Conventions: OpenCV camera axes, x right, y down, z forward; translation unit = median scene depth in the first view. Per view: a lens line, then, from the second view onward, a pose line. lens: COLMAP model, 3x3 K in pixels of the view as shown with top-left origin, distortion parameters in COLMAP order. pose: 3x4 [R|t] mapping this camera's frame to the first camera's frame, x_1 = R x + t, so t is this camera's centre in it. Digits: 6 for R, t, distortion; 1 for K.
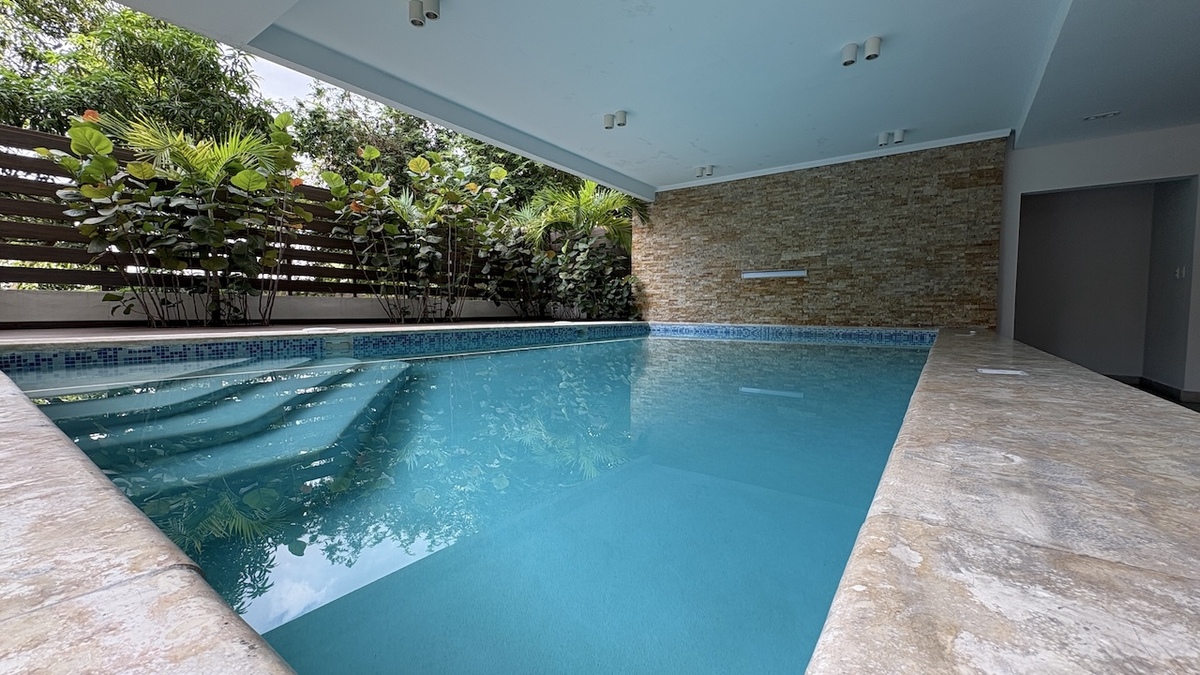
lens RADIAL K [[480.7, 0, 600.9], [0, 480.7, 336.2], [0, 0, 1]] dist [0.002396, 0.000101]
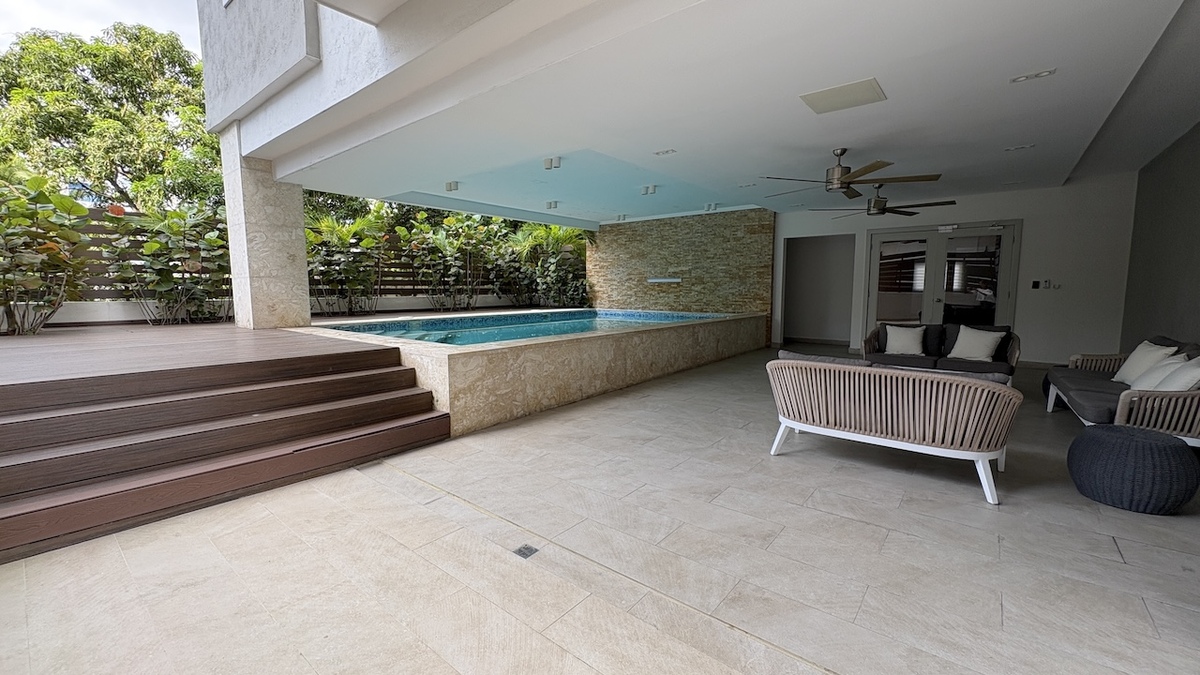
lens RADIAL K [[480.7, 0, 599.4], [0, 480.7, 338.7], [0, 0, 1]] dist [0.002396, 0.000101]
pose [[0.998266, -0.000239, -0.058859, 0.212980], [0.003395, 0.998561, 0.053519, -0.017126], [0.058762, -0.053626, 0.996831, -0.582273]]
